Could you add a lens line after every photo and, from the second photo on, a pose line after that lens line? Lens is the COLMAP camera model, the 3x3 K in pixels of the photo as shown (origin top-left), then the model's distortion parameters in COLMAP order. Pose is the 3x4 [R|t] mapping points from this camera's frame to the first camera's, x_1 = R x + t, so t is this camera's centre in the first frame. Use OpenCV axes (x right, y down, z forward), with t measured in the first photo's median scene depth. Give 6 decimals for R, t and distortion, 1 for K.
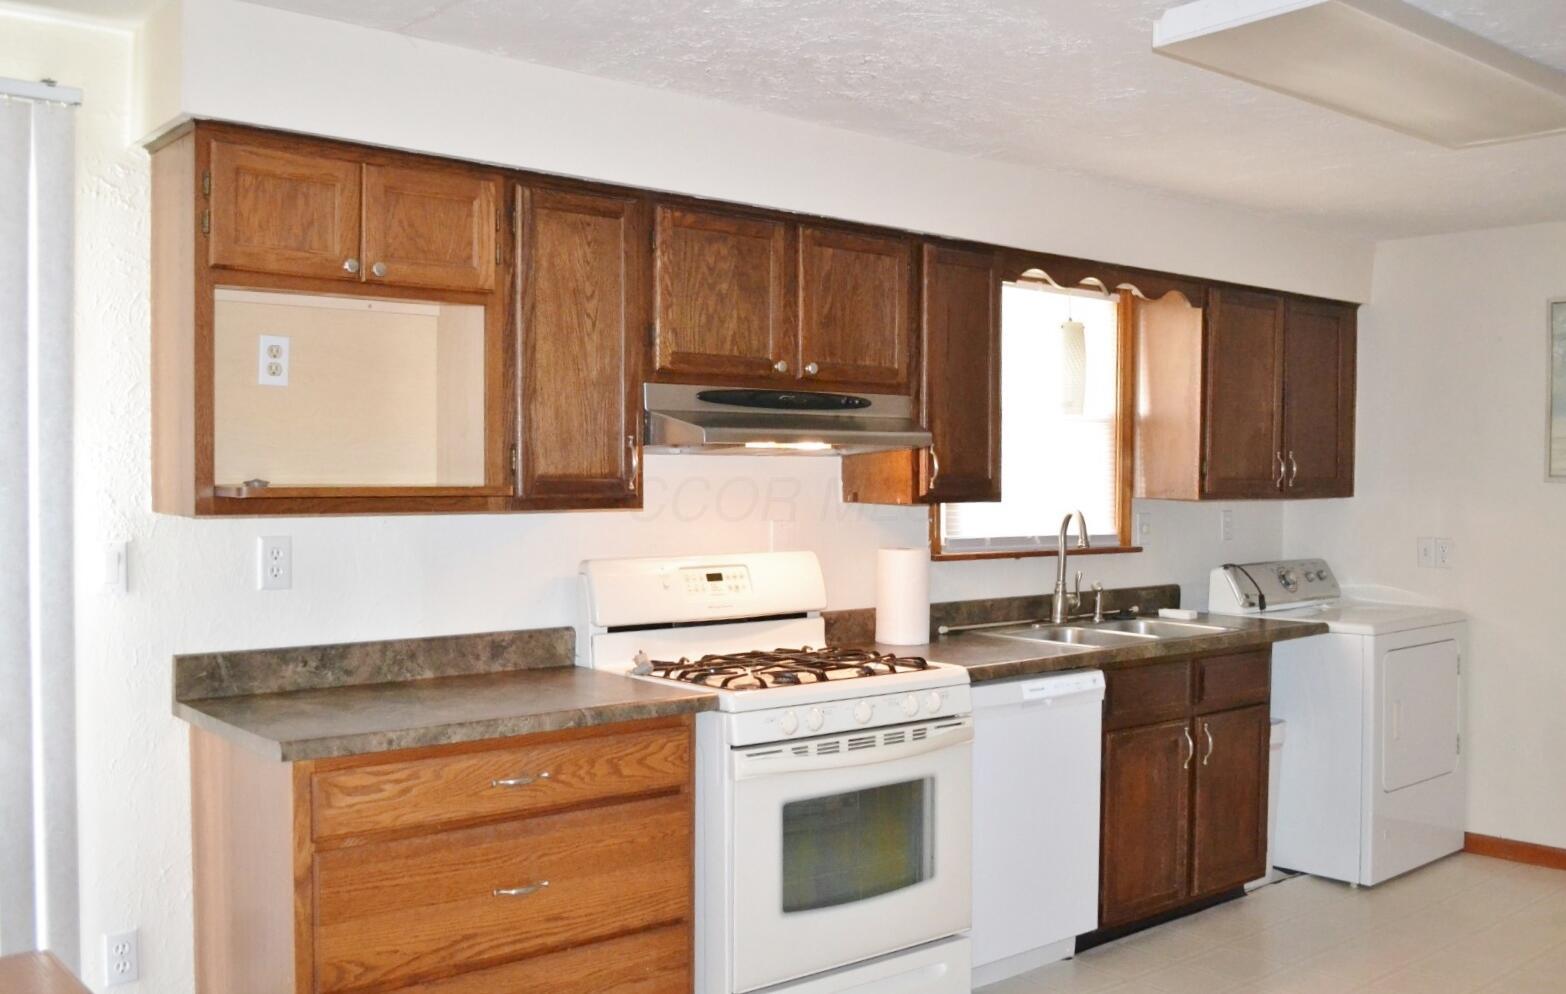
lens RADIAL K [[1457.8, 0, 781.2], [0, 1457.8, 497.7], [0, 0, 1]] dist [-0.066613, 0.000000]
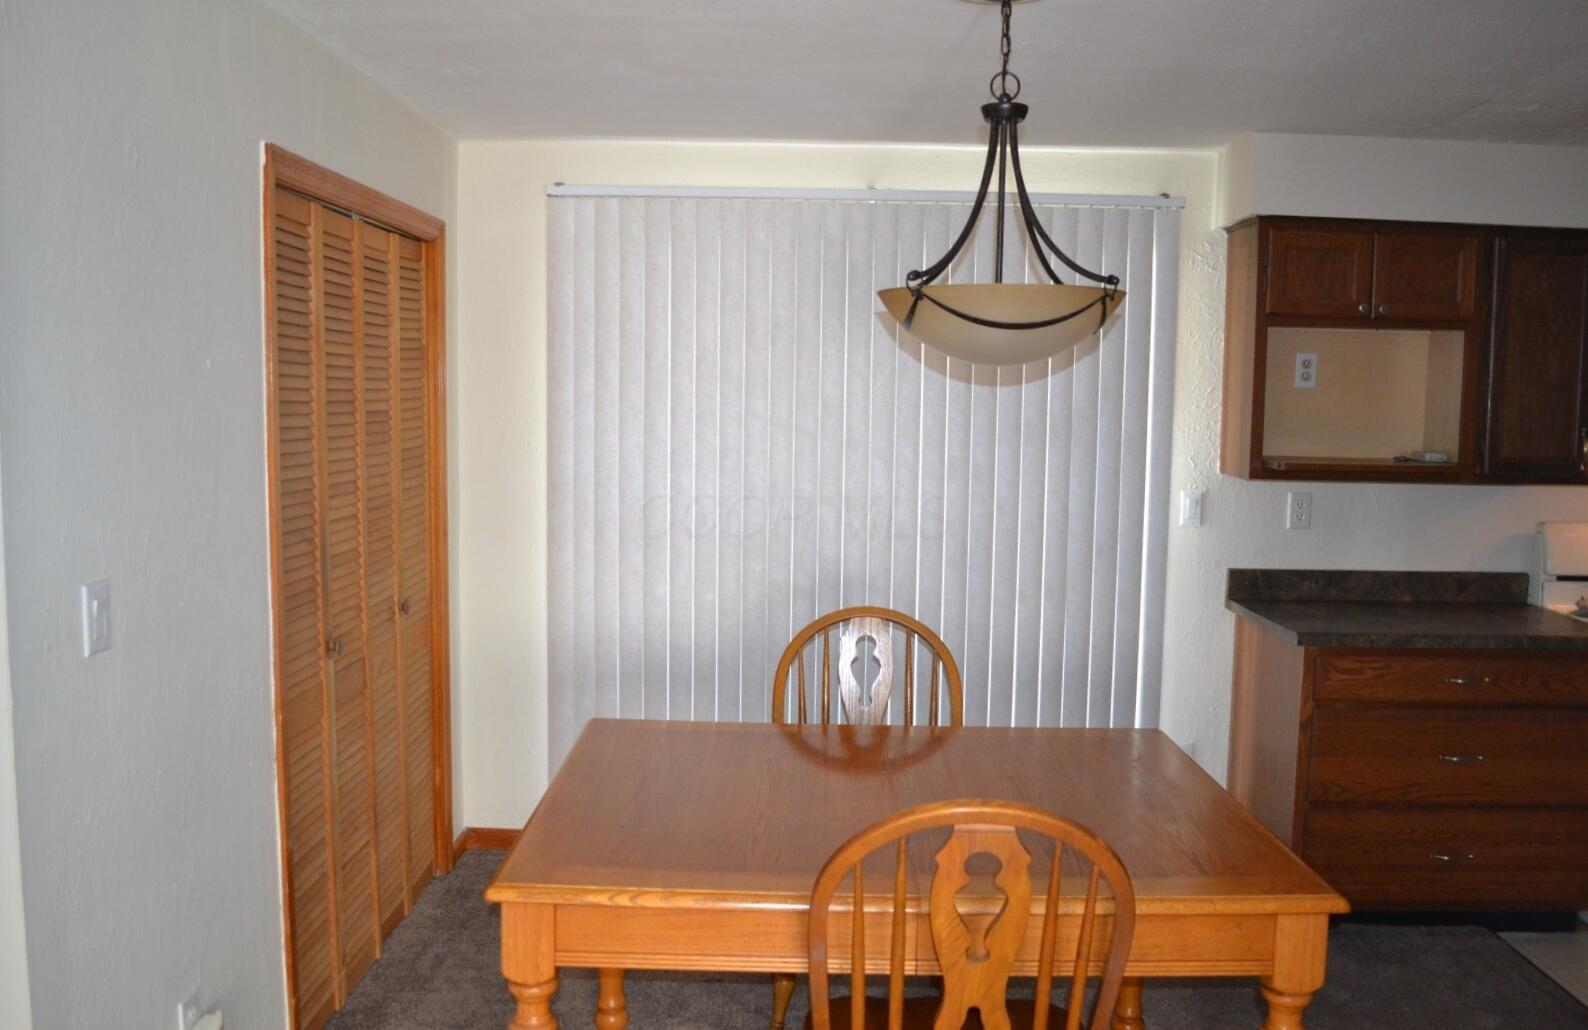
lens RADIAL K [[1312.2, 0, 785.7], [0, 1312.2, 515.1], [0, 0, 1]] dist [-0.079066, 0.011605]
pose [[0.757802, 0.070106, -0.648708, 0.098506], [-0.023824, 0.996521, 0.079863, -0.040872], [0.652050, -0.045065, 0.756836, -0.307502]]
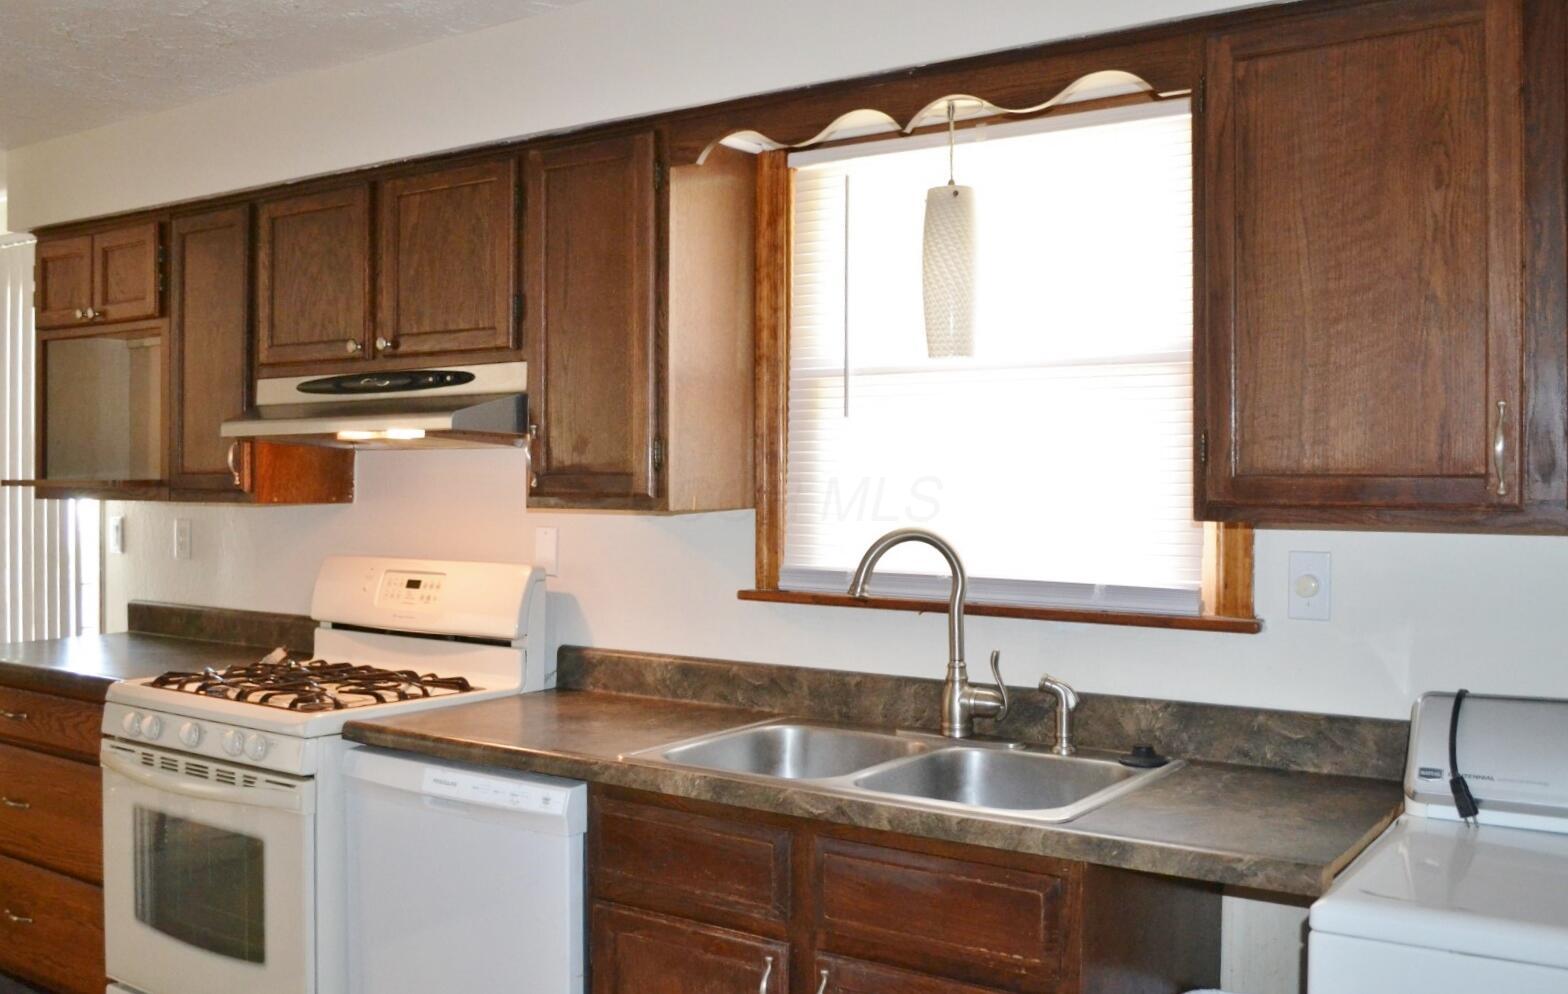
lens RADIAL K [[1459.7, 0, 787.9], [0, 1459.7, 480.0], [0, 0, 1]] dist [-0.066613, 0.000000]
pose [[0.262260, -0.006697, -0.964974, 1.034182], [-0.020134, 0.999720, -0.012410, -0.003863], [0.964787, 0.022683, 0.262051, 1.158905]]
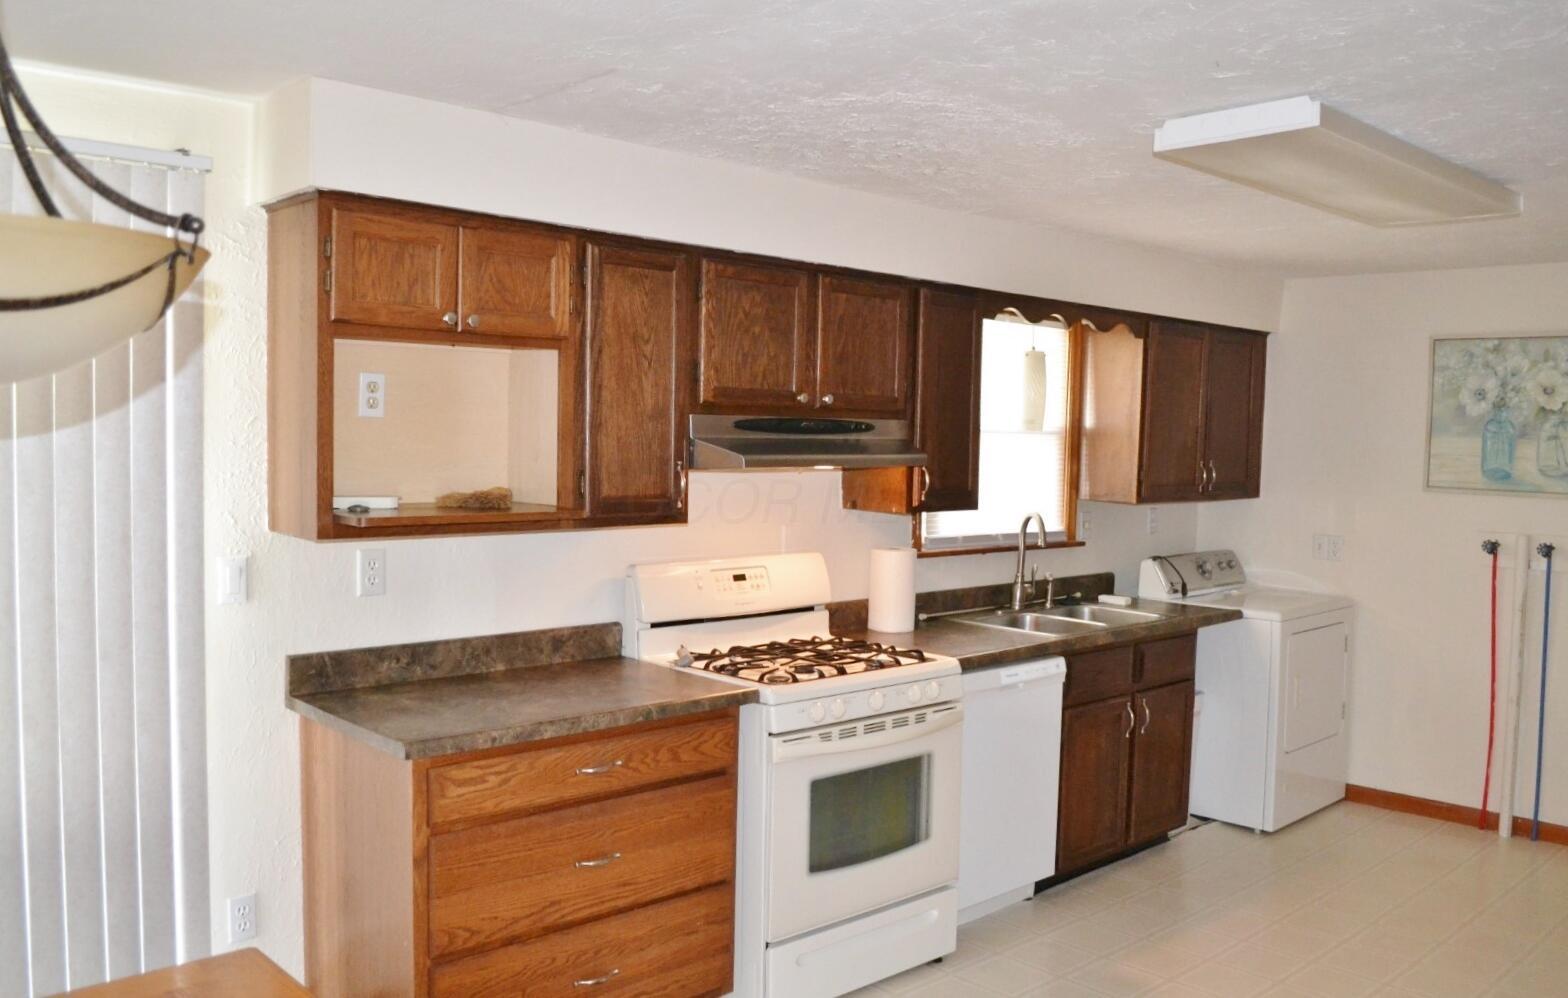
lens RADIAL K [[1295.7, 0, 781.5], [0, 1295.7, 496.8], [0, 0, 1]] dist [-0.079066, 0.011605]
pose [[0.998316, 0.013412, 0.056432, -0.083592], [-0.015381, 0.999282, 0.034618, -0.053344], [-0.055927, -0.035428, 0.997806, -0.026678]]
